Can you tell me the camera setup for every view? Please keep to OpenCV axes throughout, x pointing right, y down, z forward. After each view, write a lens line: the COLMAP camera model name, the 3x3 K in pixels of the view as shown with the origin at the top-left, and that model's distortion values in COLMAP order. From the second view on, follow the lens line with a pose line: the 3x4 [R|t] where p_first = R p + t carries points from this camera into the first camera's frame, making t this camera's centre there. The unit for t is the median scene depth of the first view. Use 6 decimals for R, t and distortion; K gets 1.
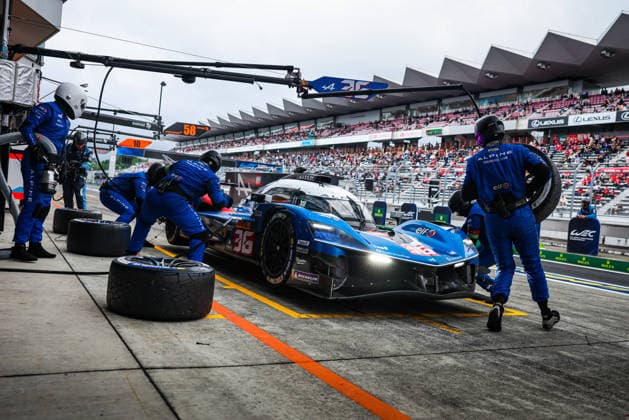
lens RADIAL K [[510.4, 0, 314.5], [0, 510.4, 210.0], [0, 0, 1]] dist [-0.103734, 0.101490]
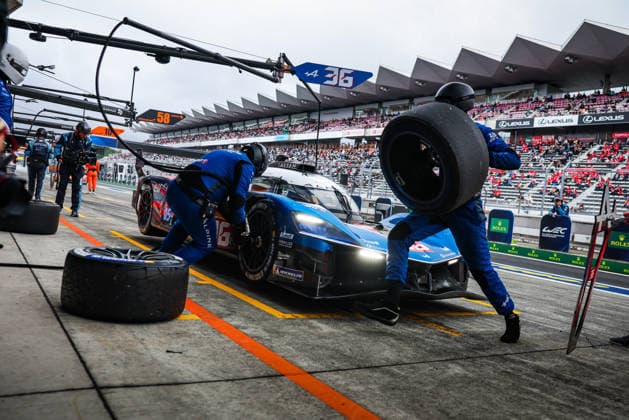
lens RADIAL K [[496.6, 0, 318.2], [0, 496.6, 211.6], [0, 0, 1]] dist [-0.102080, 0.097686]
pose [[0.997772, 0.015974, 0.064772, -0.025942], [-0.016852, 0.999773, 0.013032, 0.011345], [-0.064549, -0.014094, 0.997815, 0.119354]]
